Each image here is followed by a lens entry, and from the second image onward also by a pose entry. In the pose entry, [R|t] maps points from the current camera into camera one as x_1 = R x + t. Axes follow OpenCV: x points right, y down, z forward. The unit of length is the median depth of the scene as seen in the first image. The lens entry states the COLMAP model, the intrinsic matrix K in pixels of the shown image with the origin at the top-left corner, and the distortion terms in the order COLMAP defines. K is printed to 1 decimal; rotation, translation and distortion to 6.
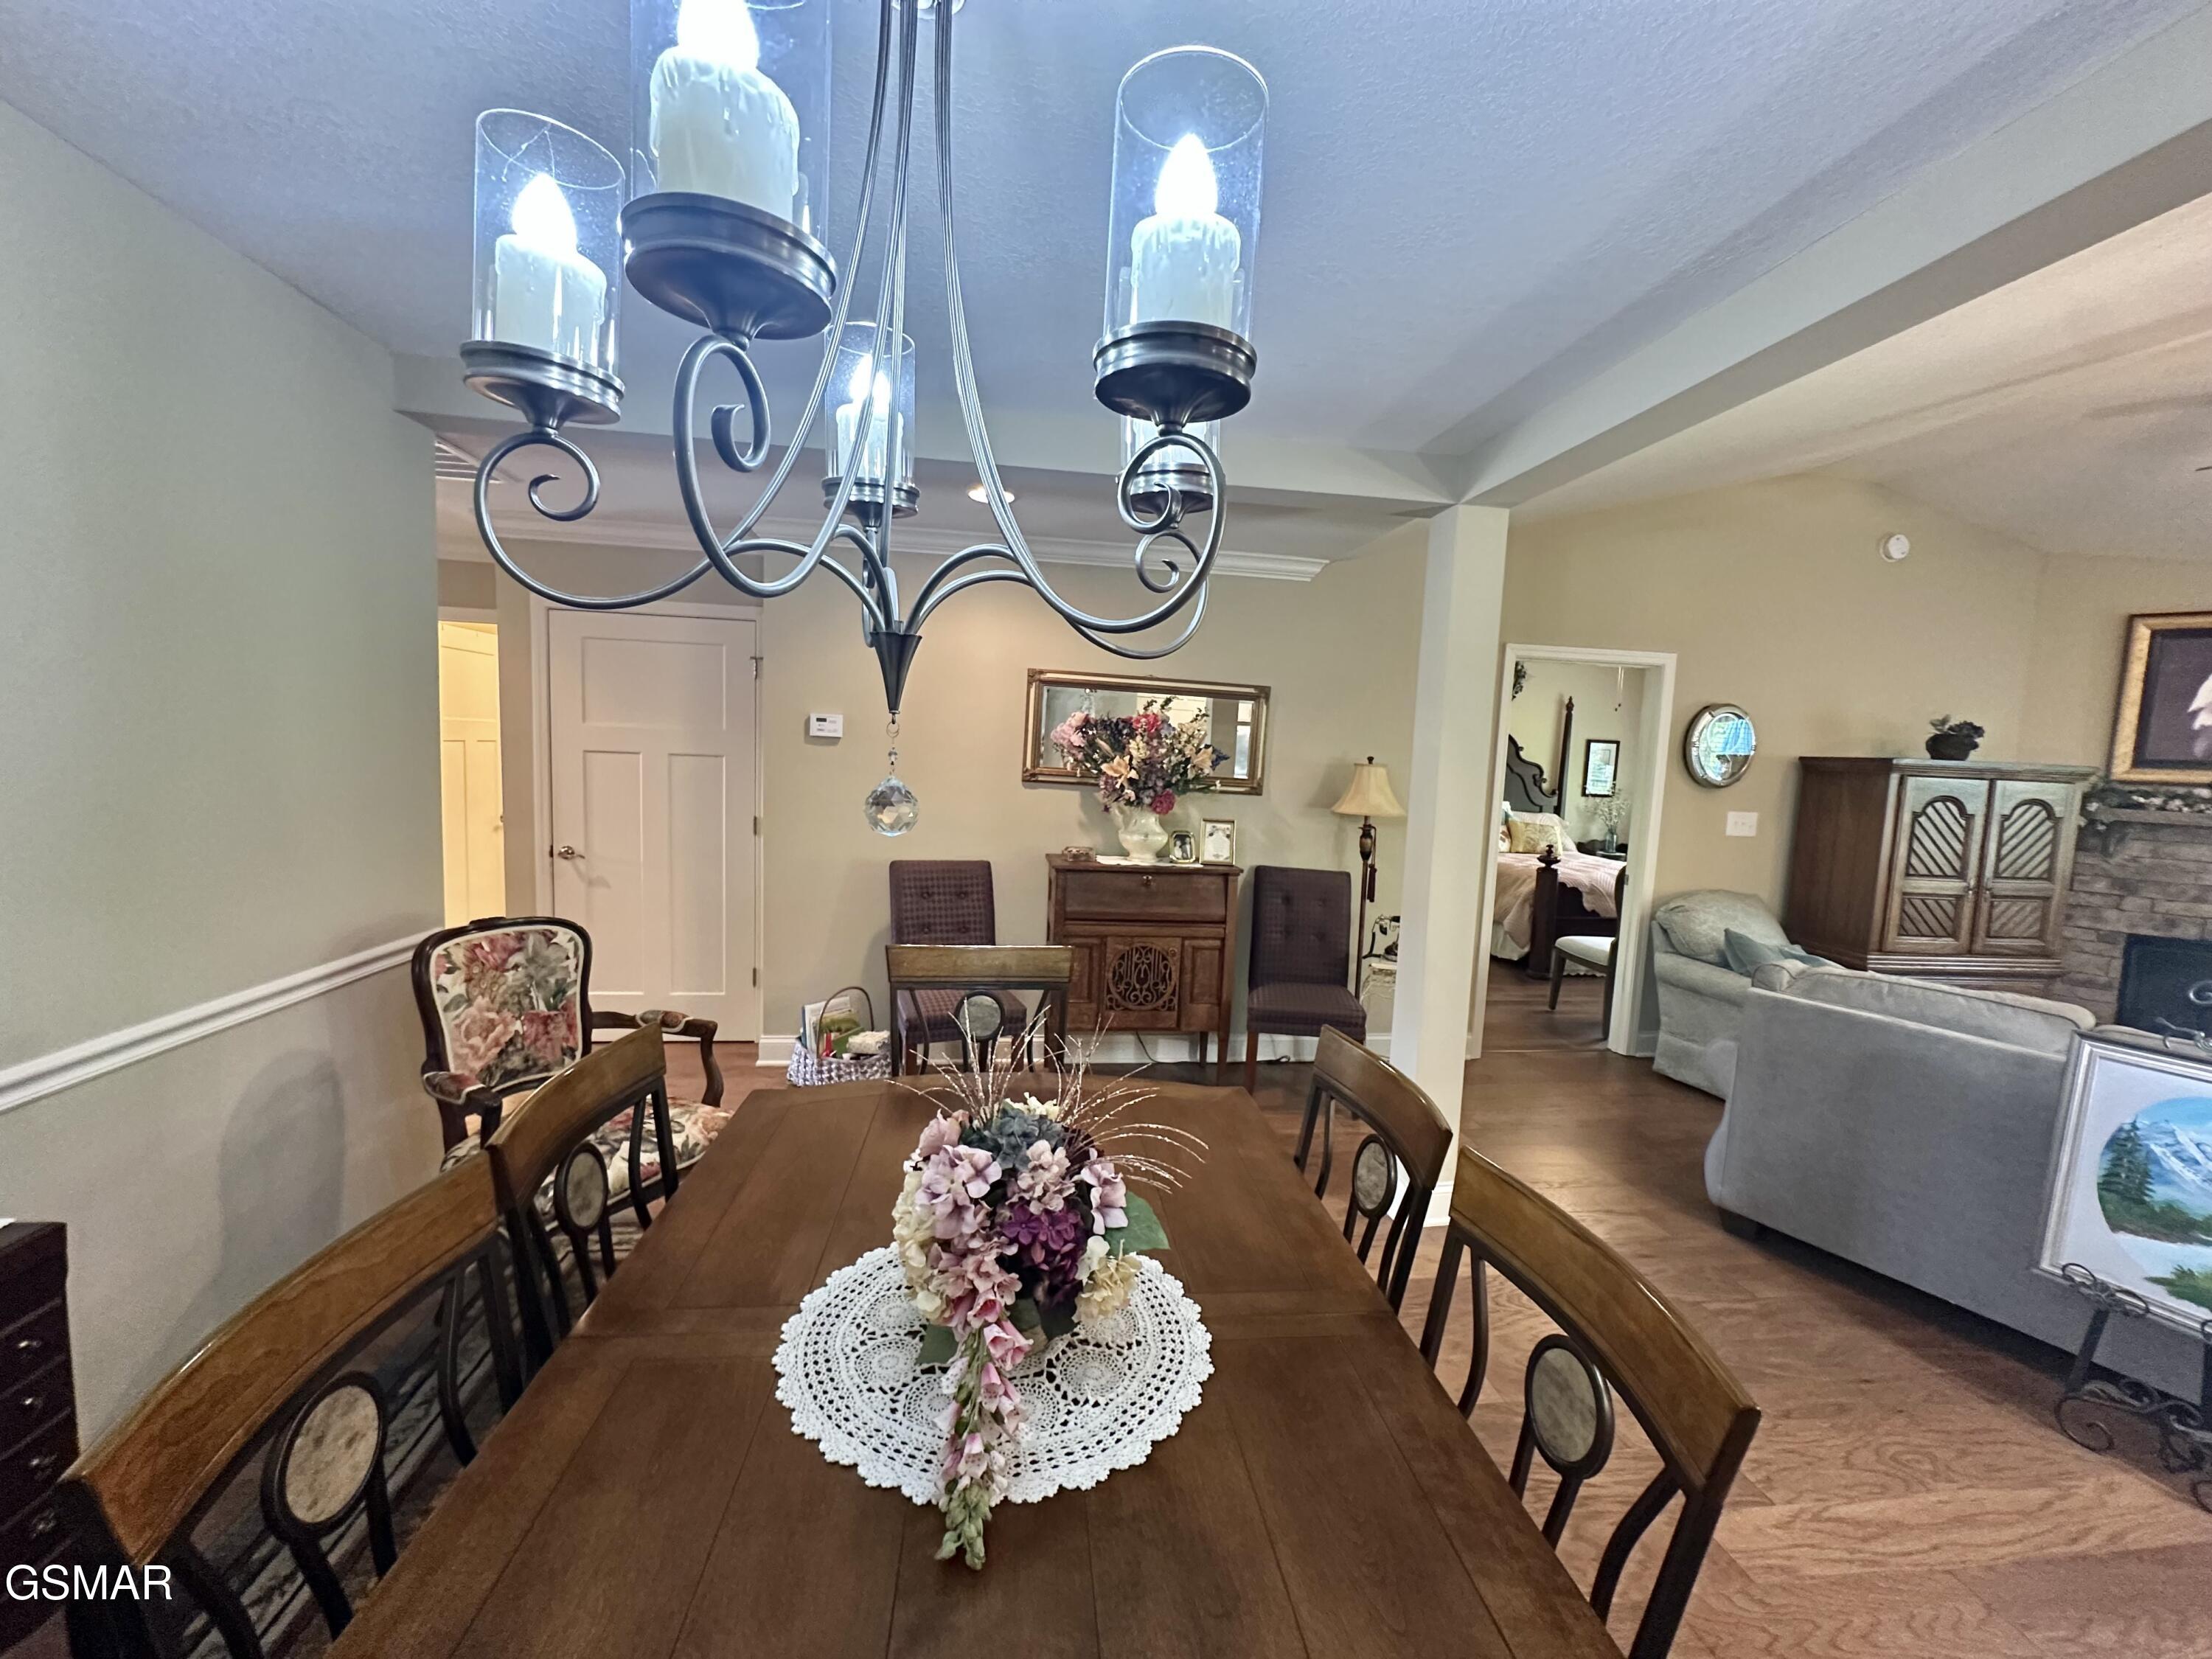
lens RADIAL K [[888.0, 0, 1134.3], [0, 888.0, 831.3], [0, 0, 1]] dist [-0.003983, 0.000906]
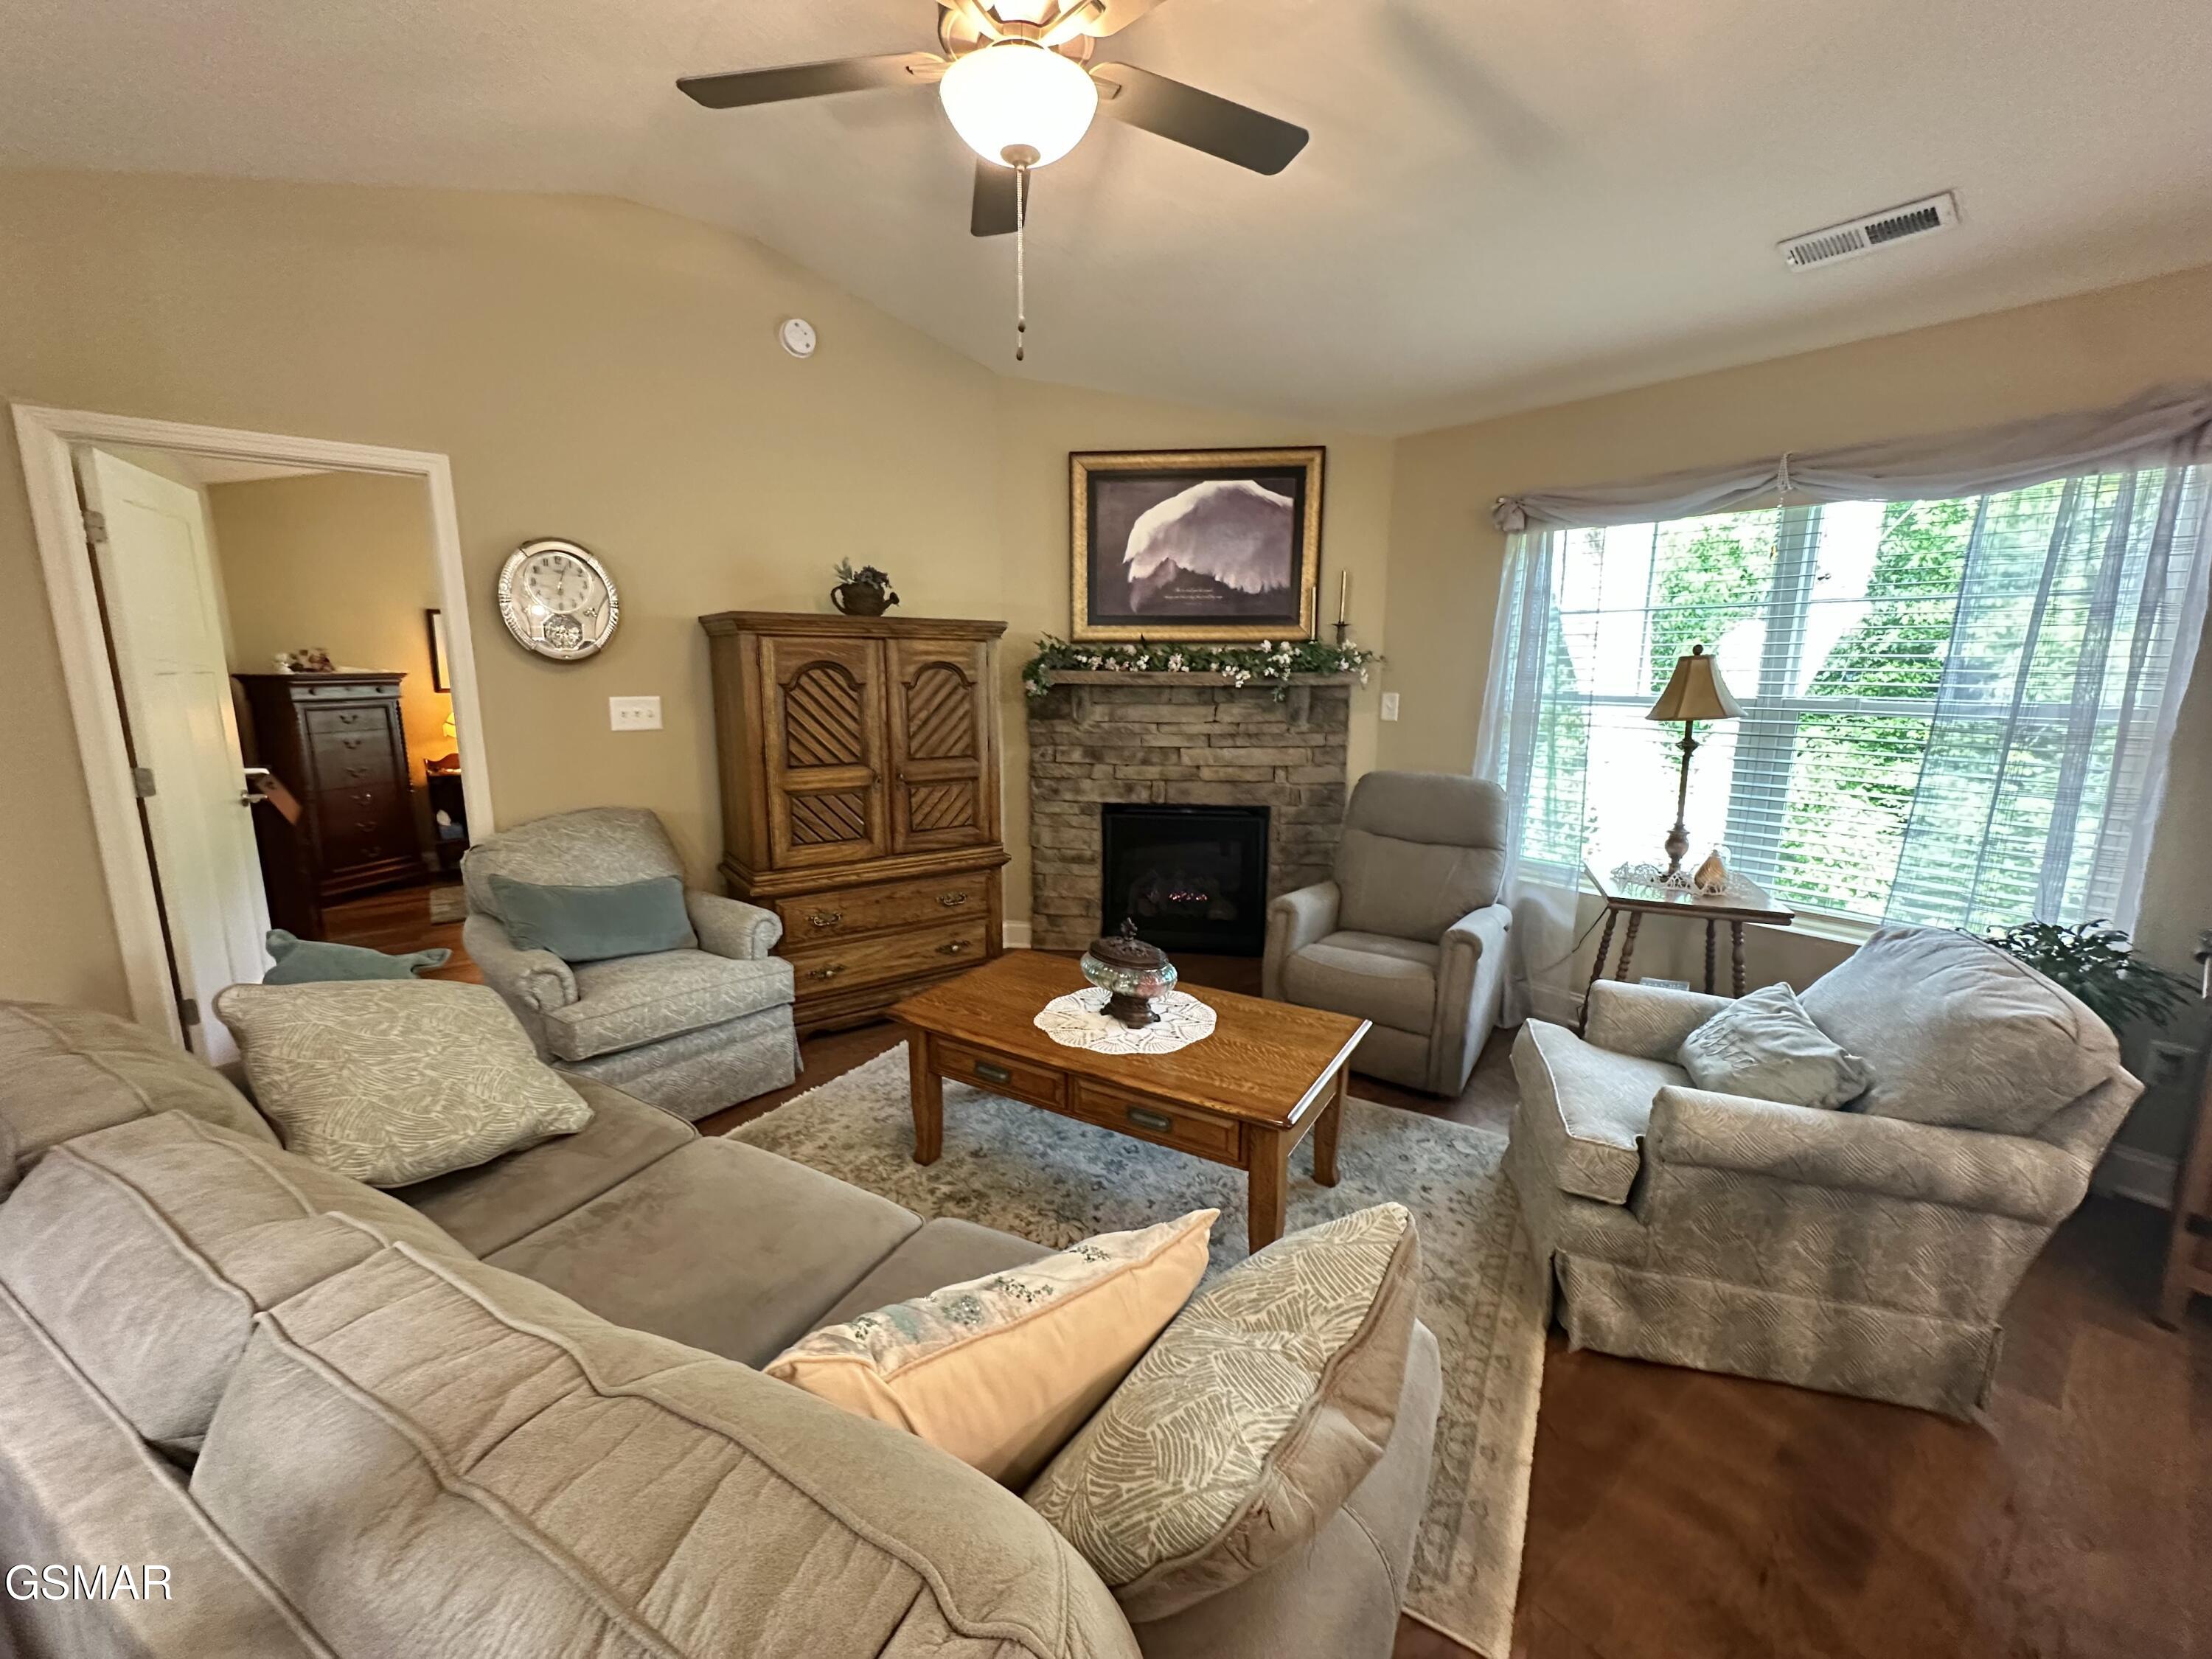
lens RADIAL K [[888.0, 0, 1111.2], [0, 888.0, 826.2], [0, 0, 1]] dist [-0.003983, 0.000906]
pose [[0.859379, -0.125242, 0.495765, 0.670318], [0.072219, 0.989550, 0.124797, 0.022288], [-0.506214, -0.071444, 0.859444, 0.176359]]
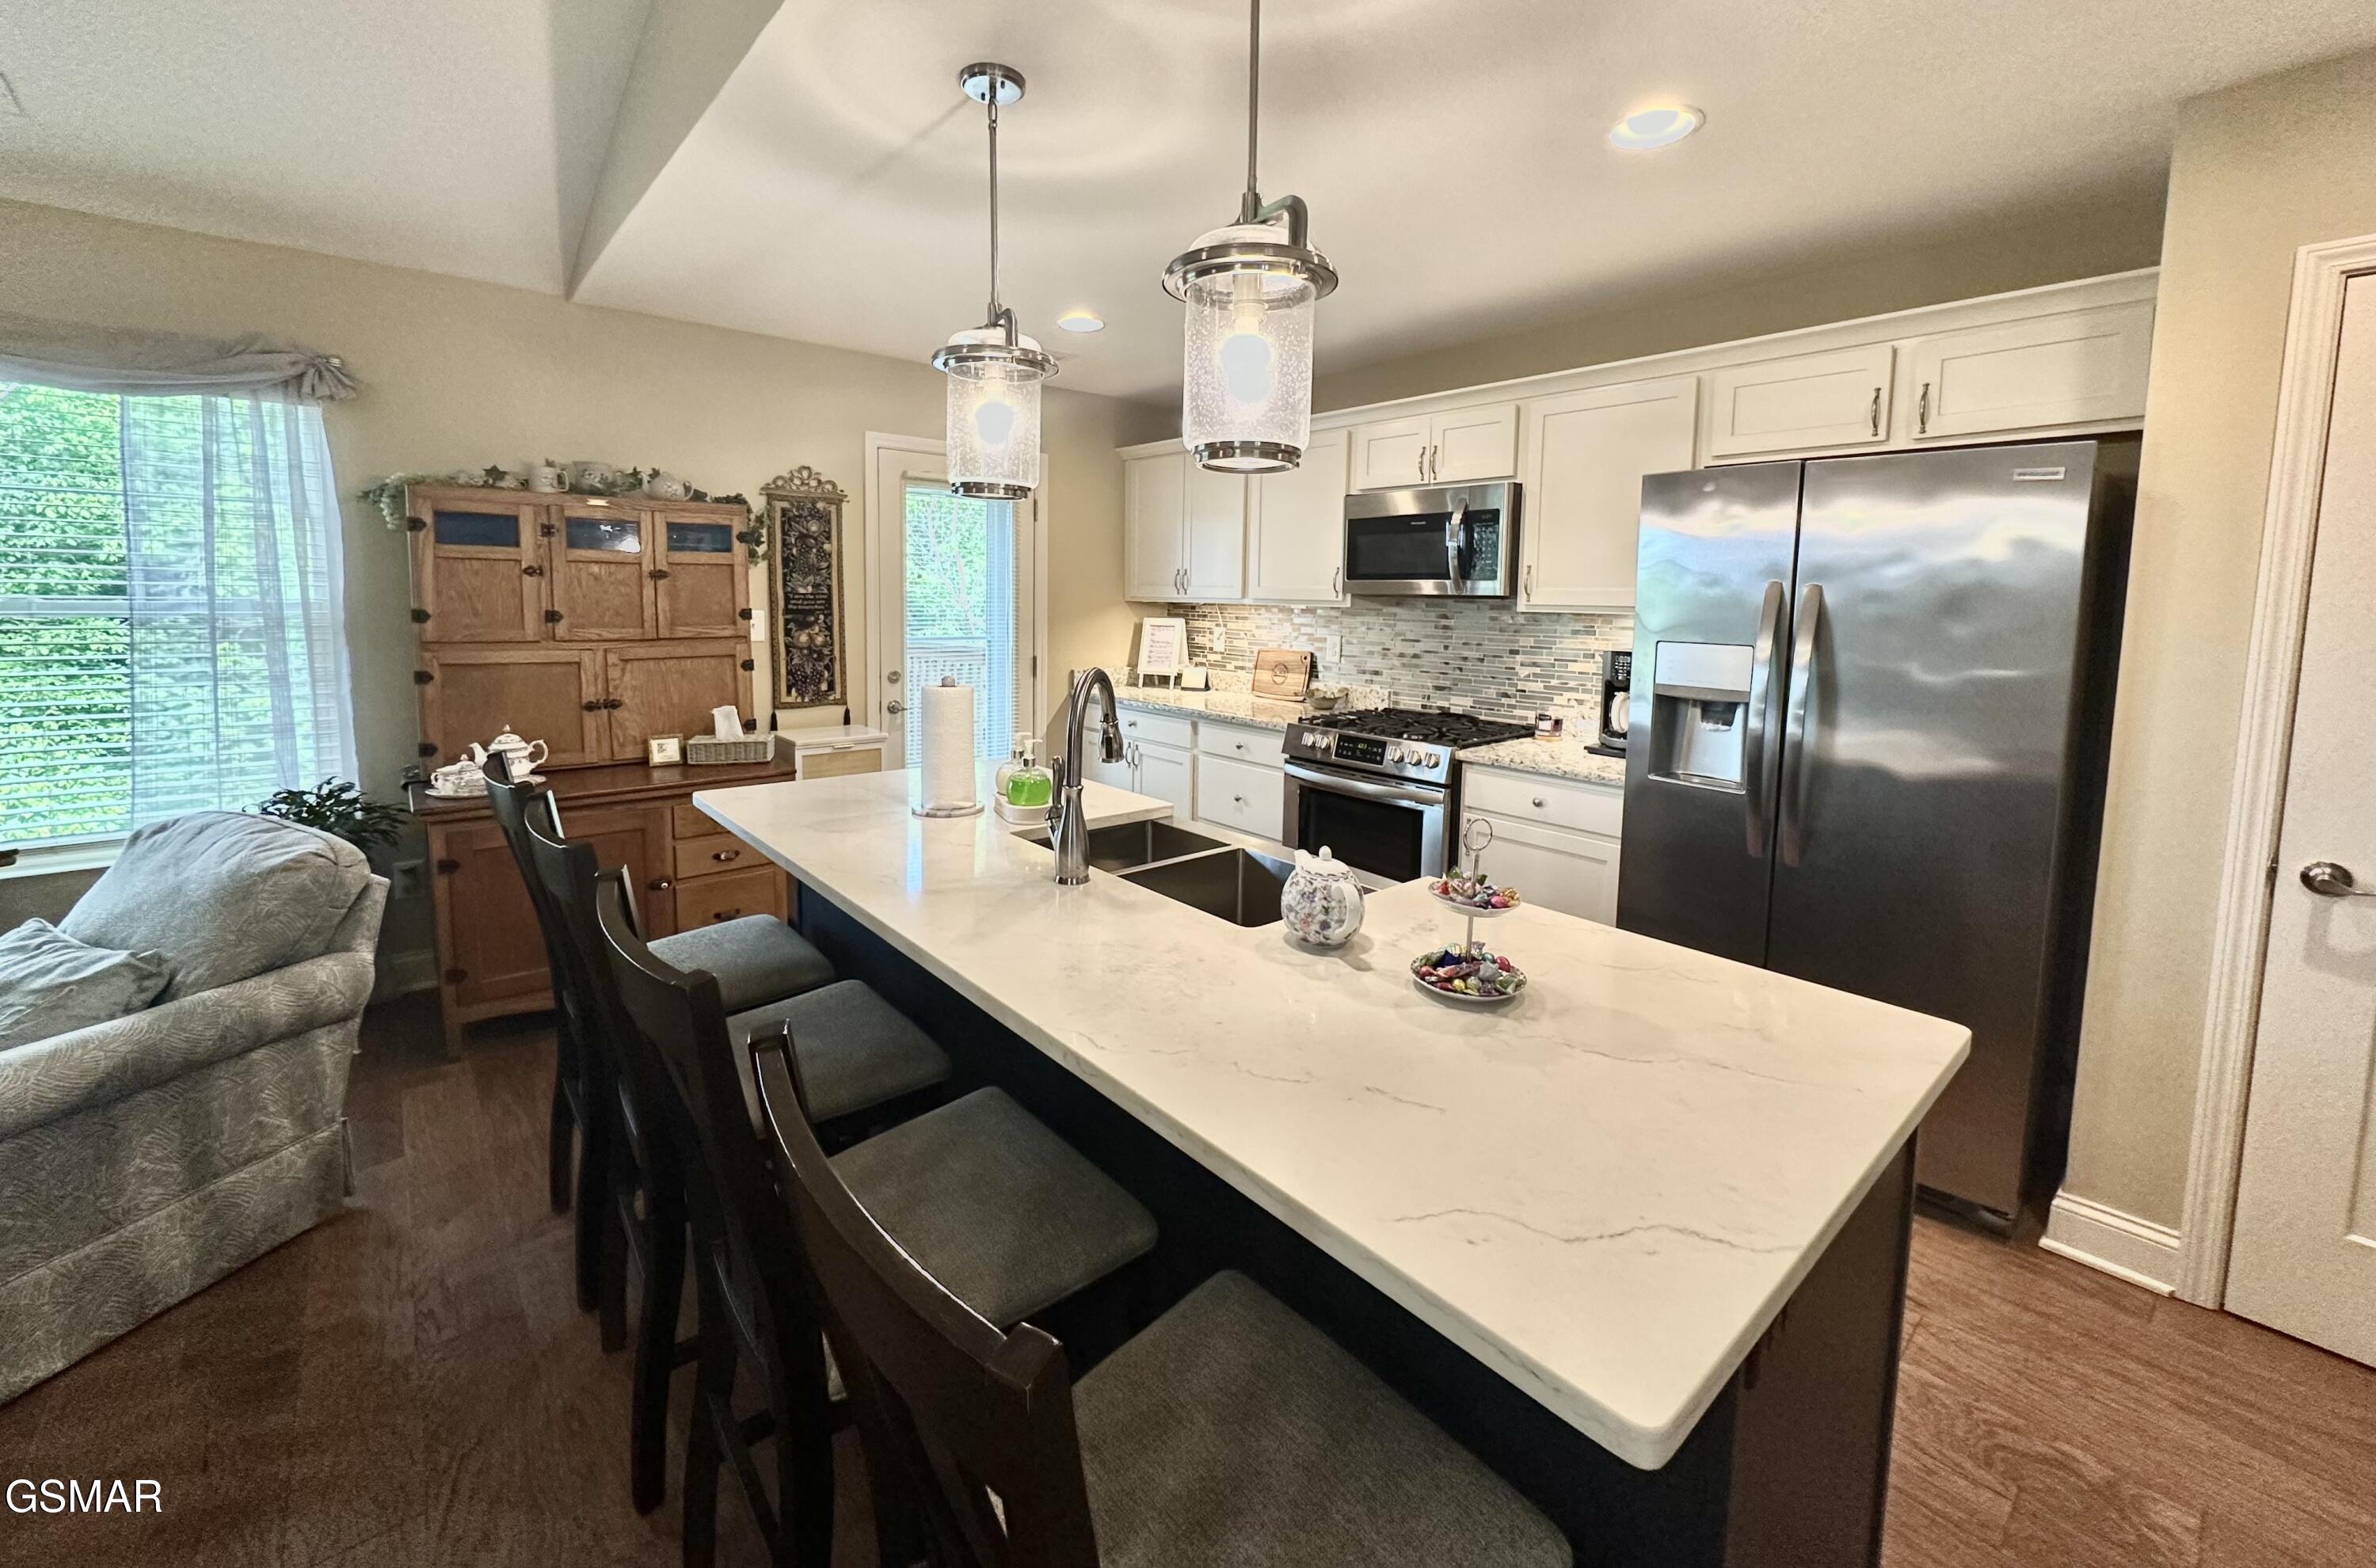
lens RADIAL K [[948.3, 0, 1190.0], [0, 948.3, 680.2], [0, 0, 1]] dist [-0.003910, 0.000239]
pose [[-0.533760, -0.129177, 0.835711, 0.545045], [0.036895, 0.983765, 0.175627, 0.023155], [-0.844830, 0.124576, -0.520329, 0.151146]]
